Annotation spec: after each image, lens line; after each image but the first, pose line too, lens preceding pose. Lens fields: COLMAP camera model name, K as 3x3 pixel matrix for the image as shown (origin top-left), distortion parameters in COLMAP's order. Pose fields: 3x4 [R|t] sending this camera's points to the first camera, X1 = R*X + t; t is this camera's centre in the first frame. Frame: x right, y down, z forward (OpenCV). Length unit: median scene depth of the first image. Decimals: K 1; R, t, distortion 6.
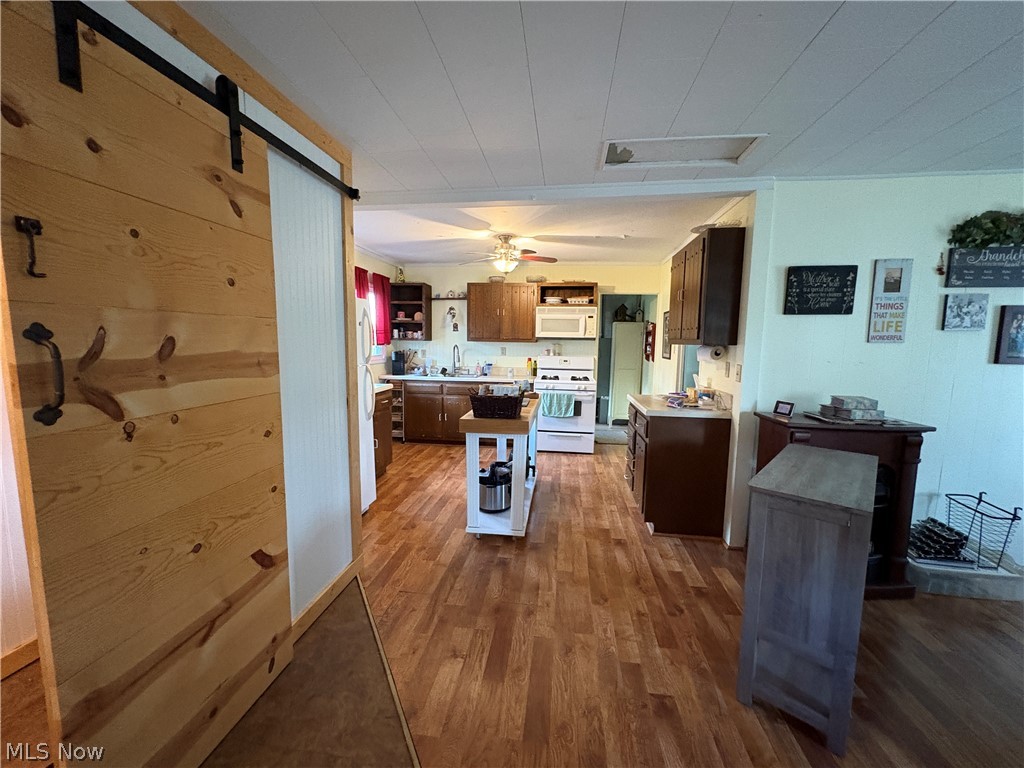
lens RADIAL K [[410.2, 0, 517.7], [0, 410.2, 385.3], [0, 0, 1]] dist [0.001342, -0.000007]
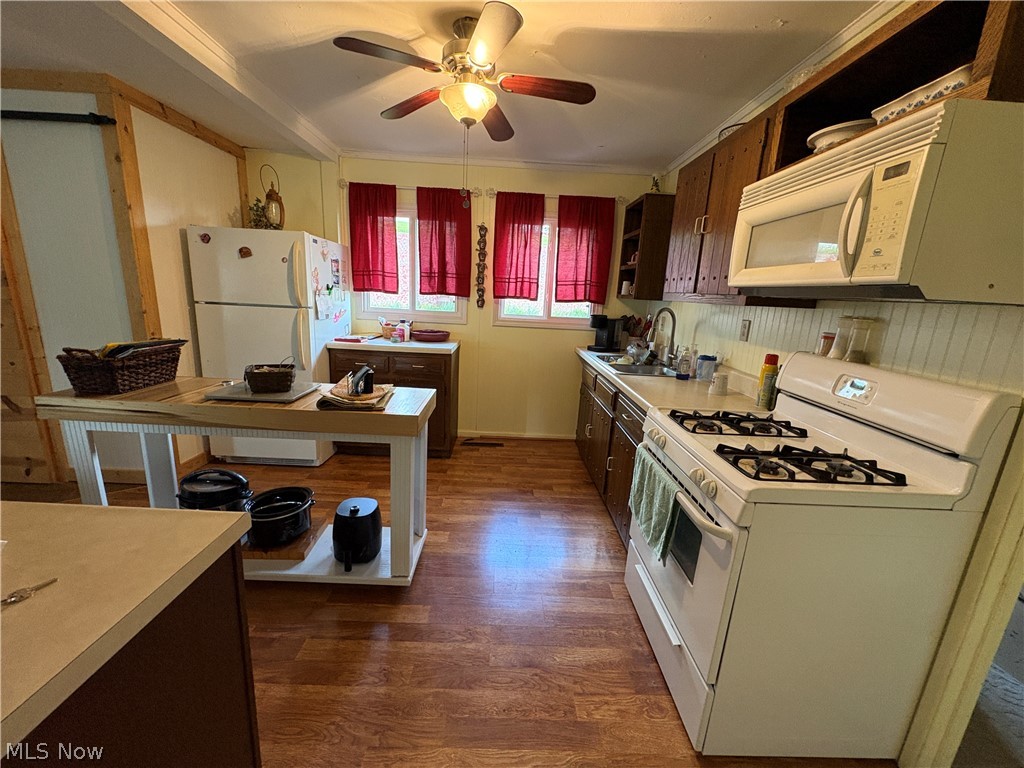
lens RADIAL K [[389.7, 0, 513.1], [0, 389.7, 380.0], [0, 0, 1]] dist [-0.000015, -0.000030]
pose [[0.144146, 0.217367, -0.965388, 0.790102], [-0.154945, 0.968501, 0.194932, -0.191474], [0.977351, 0.121483, 0.173285, 1.874796]]
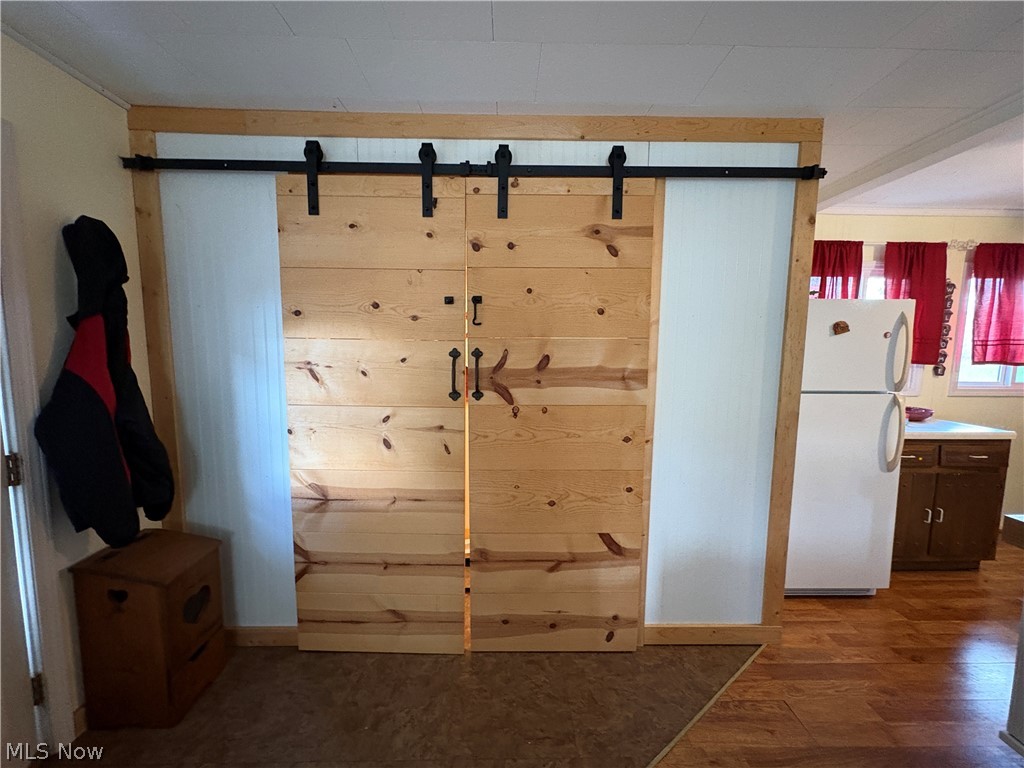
lens RADIAL K [[410.2, 0, 517.7], [0, 410.2, 385.3], [0, 0, 1]] dist [0.001342, -0.000007]
pose [[0.133311, 0.093604, -0.986644, 0.333686], [-0.117178, 0.990036, 0.078093, -0.061599], [0.984123, 0.105203, 0.142951, 0.378897]]
